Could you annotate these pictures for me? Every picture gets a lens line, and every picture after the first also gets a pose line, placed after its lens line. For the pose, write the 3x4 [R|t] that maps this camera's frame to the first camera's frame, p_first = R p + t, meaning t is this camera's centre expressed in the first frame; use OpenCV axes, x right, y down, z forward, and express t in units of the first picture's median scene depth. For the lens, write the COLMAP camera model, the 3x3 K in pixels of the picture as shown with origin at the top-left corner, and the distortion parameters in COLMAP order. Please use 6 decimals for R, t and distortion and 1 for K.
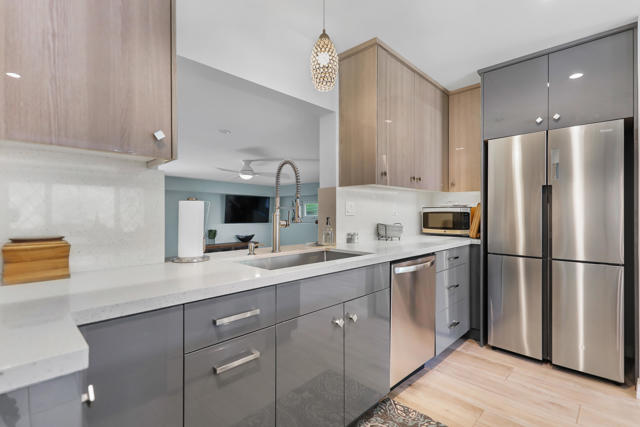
lens RADIAL K [[306.7, 0, 317.7], [0, 306.7, 212.6], [0, 0, 1]] dist [-0.012160, -0.000153]
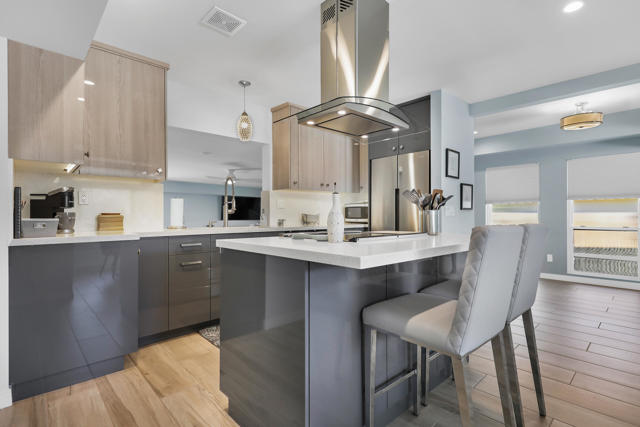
lens RADIAL K [[324.8, 0, 323.7], [0, 324.8, 213.6], [0, 0, 1]] dist [0.004921, -0.004289]
pose [[0.999266, -0.002082, -0.038253, 0.400528], [0.002008, 0.999996, -0.001974, 0.041566], [0.038257, 0.001896, 0.999266, -0.693533]]
